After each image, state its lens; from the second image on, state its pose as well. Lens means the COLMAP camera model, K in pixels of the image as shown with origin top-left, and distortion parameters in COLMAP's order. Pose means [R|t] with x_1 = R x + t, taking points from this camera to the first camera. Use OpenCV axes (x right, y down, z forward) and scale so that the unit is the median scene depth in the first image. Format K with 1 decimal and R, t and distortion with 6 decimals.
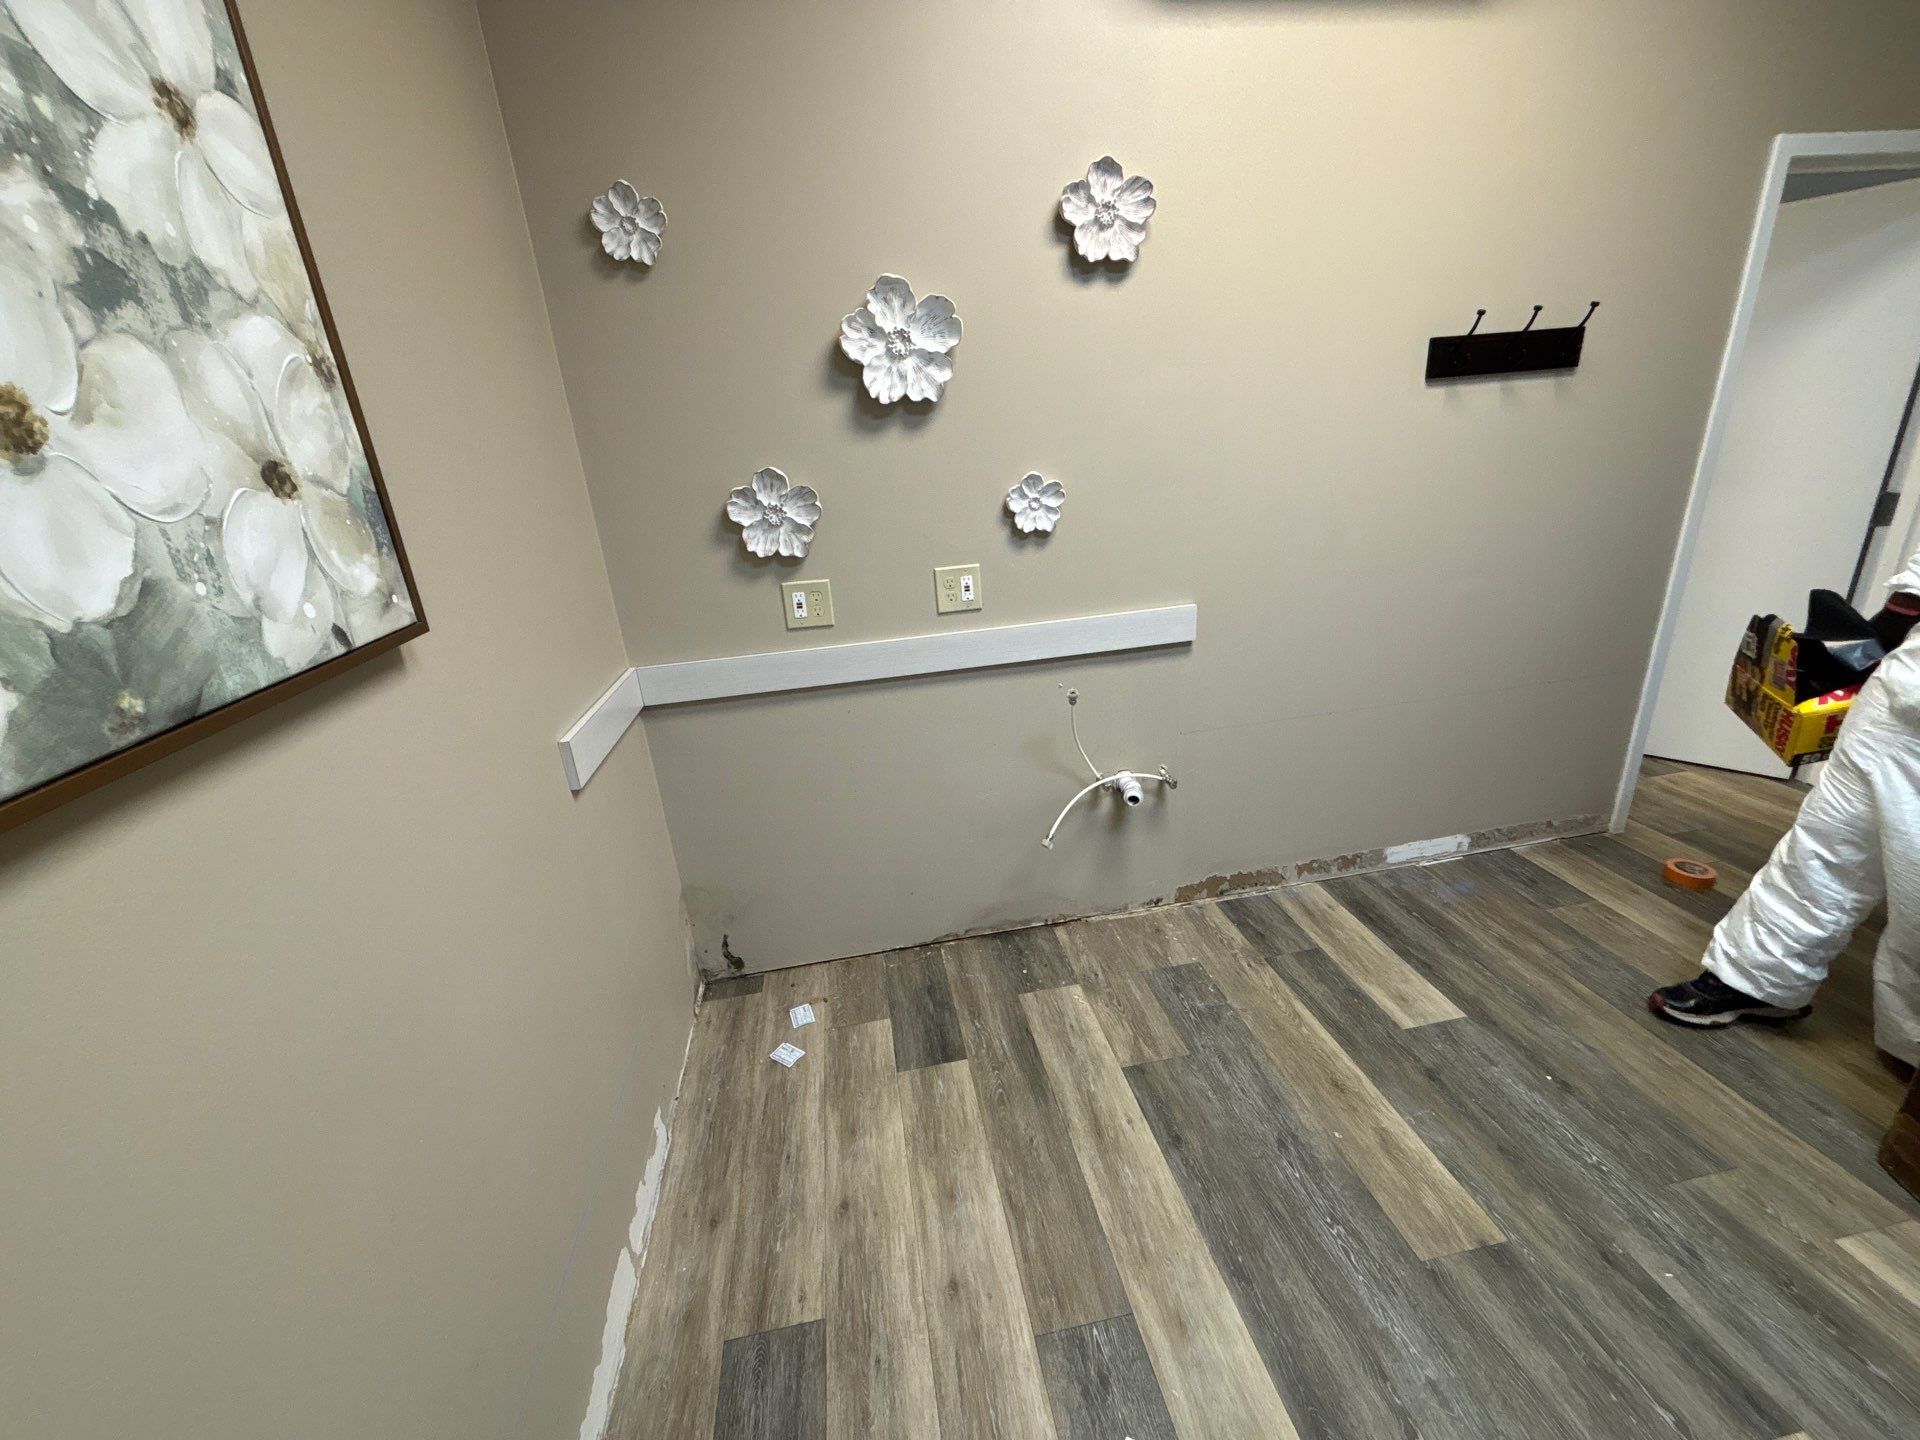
lens RADIAL K [[771.4, 0, 951.6], [0, 771.4, 723.4], [0, 0, 1]] dist [0.002372, -0.000001]
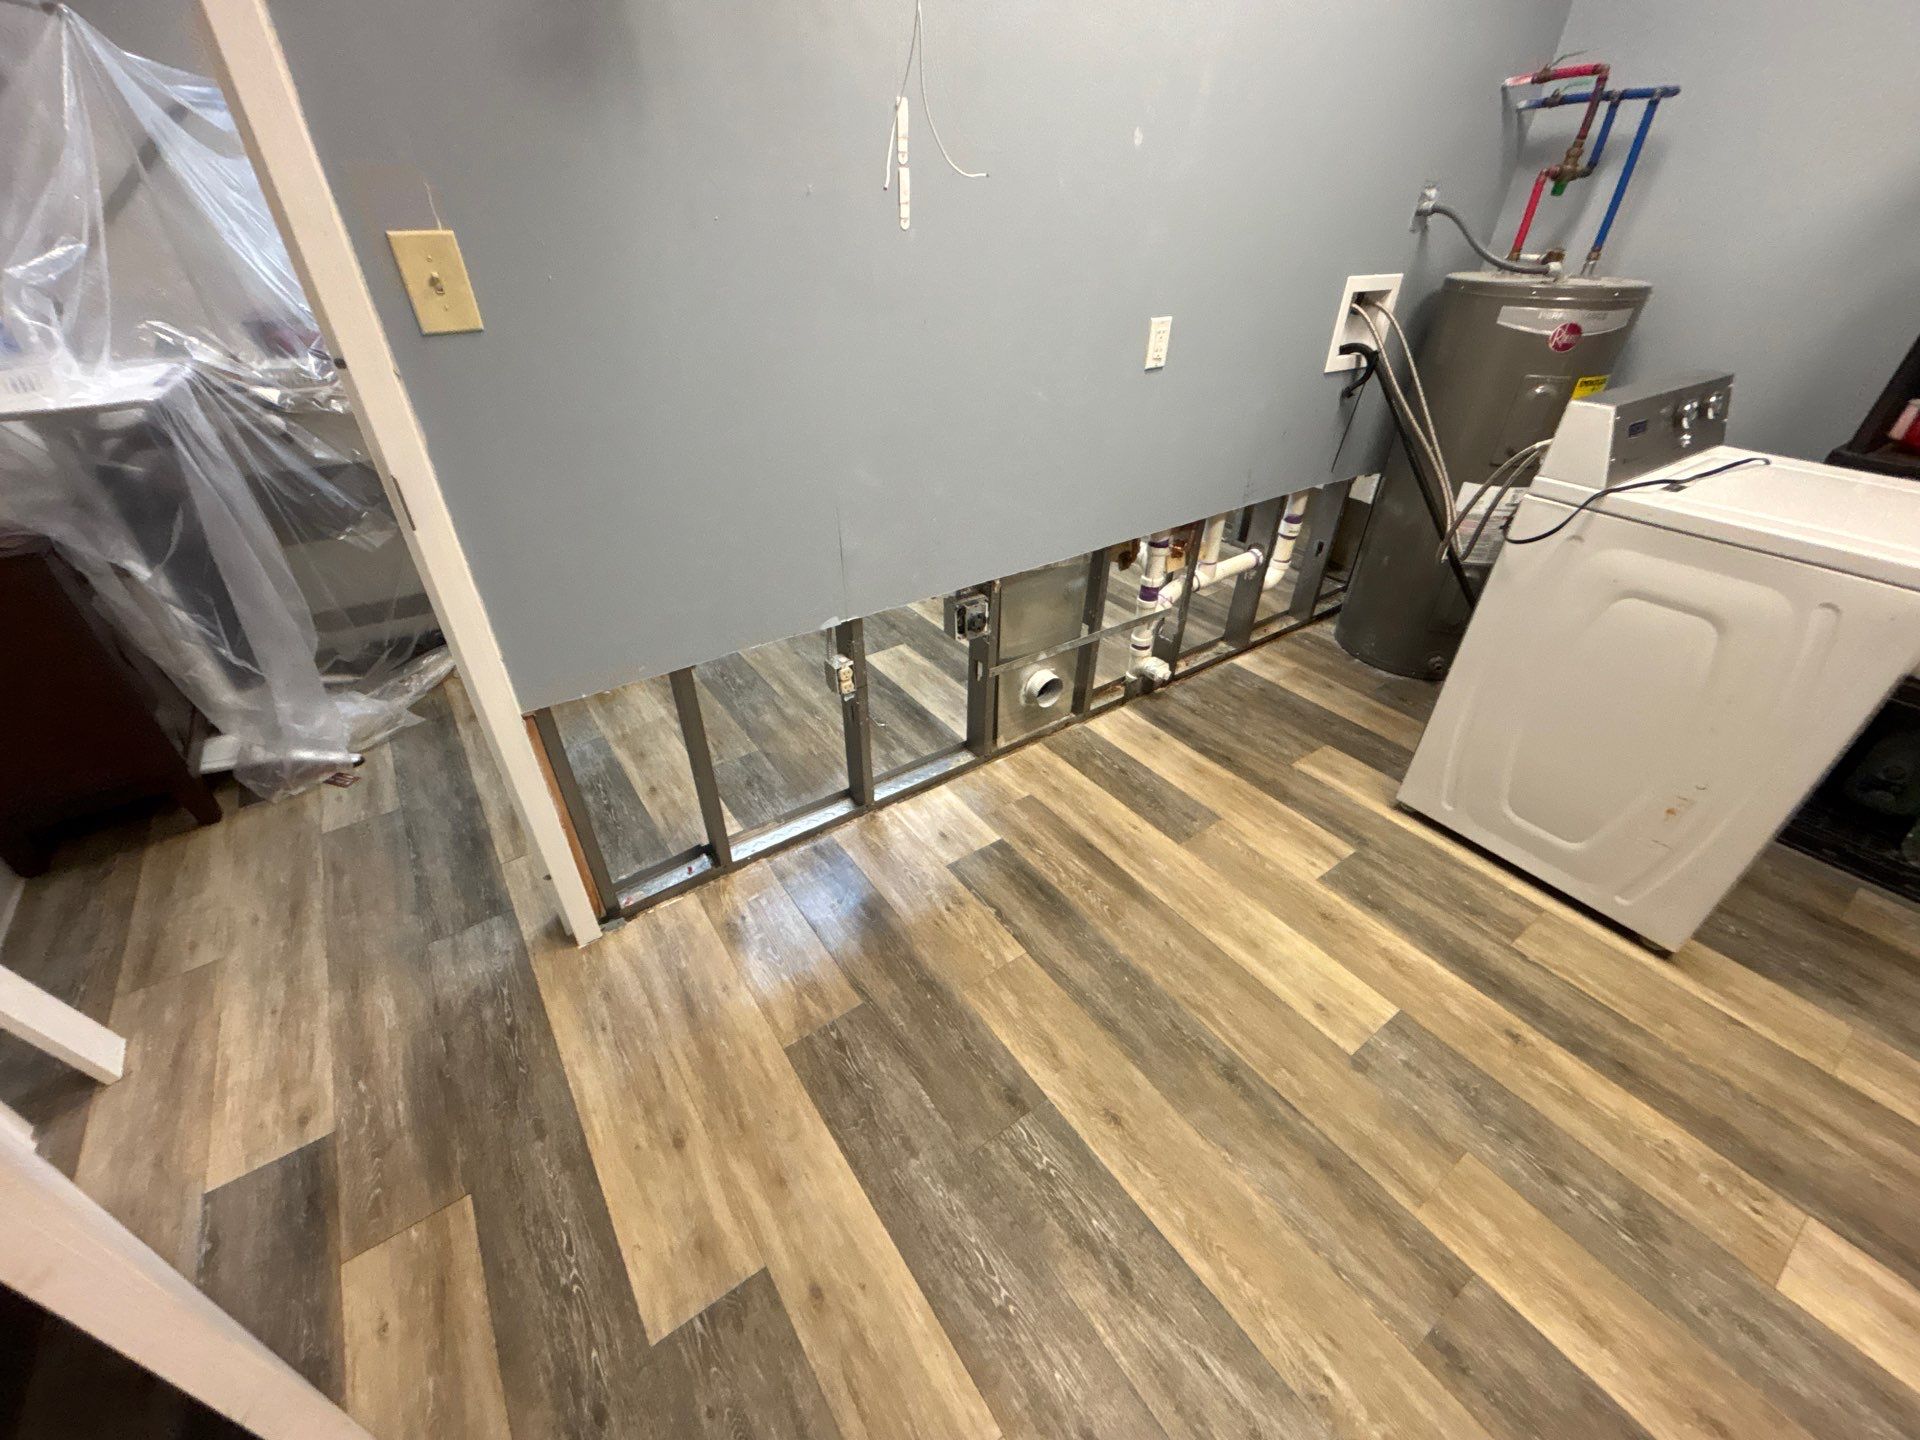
lens RADIAL K [[771.4, 0, 951.6], [0, 771.4, 723.4], [0, 0, 1]] dist [0.002372, -0.000001]
pose [[-0.895493, 0.305888, -0.323302, 1.132286], [-0.096147, 0.576296, 0.811565, -0.792070], [0.434566, 0.757836, -0.486659, 2.061004]]
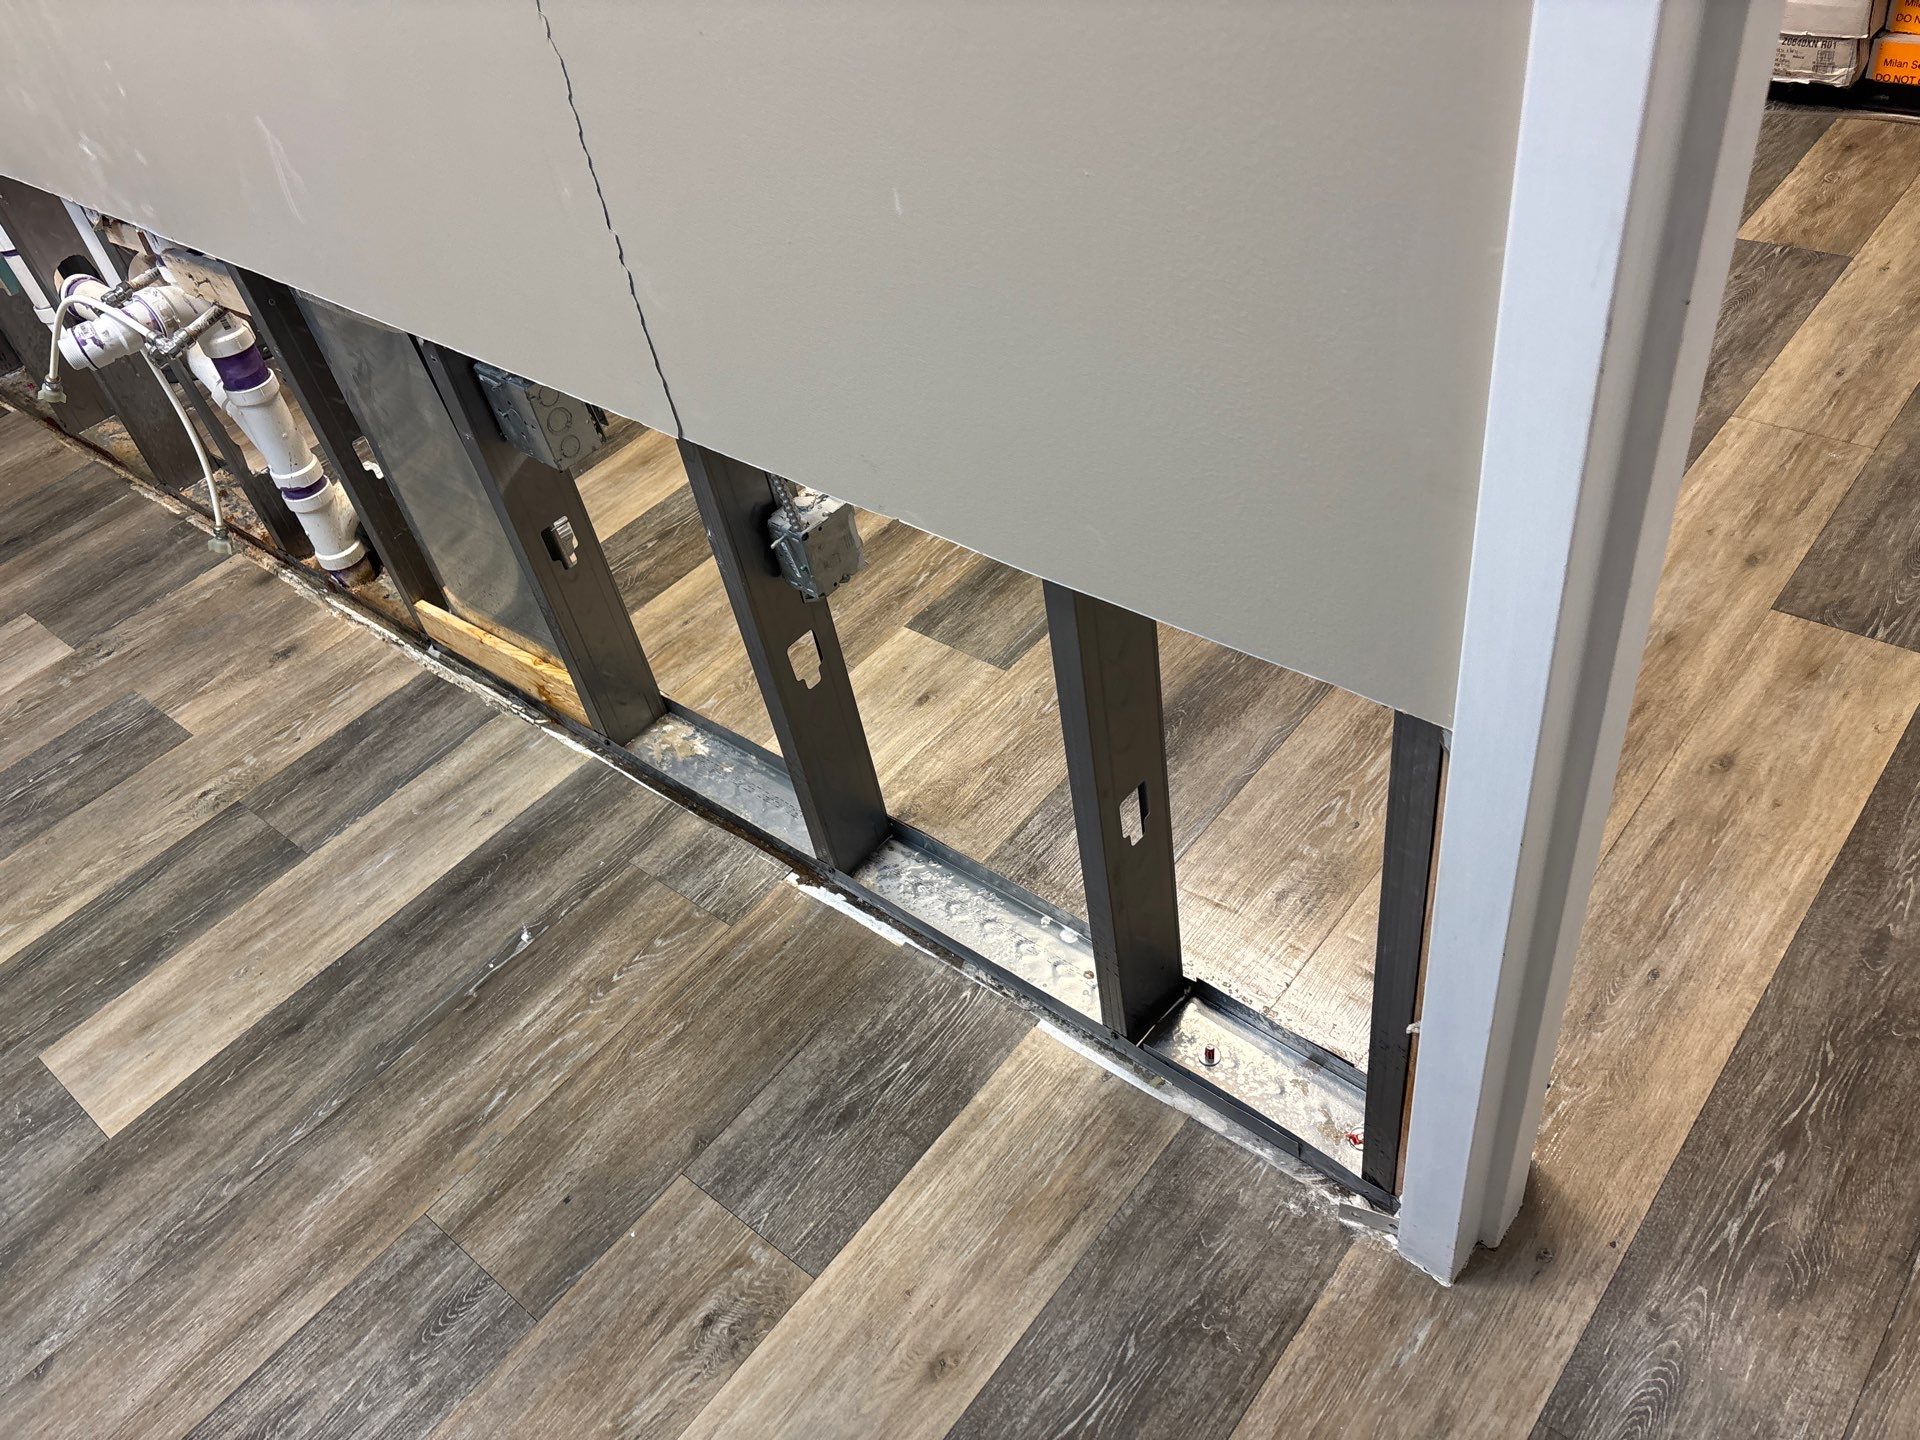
lens RADIAL K [[1437.7, 0, 960.0], [0, 1437.7, 720.0], [0, 0, 1]] dist [0.035463, 0.000768]
pose [[0.656580, 0.502363, -0.562614, 1.429902], [-0.172025, 0.825997, 0.536784, -0.325529], [0.734377, -0.255658, 0.628752, 1.003976]]
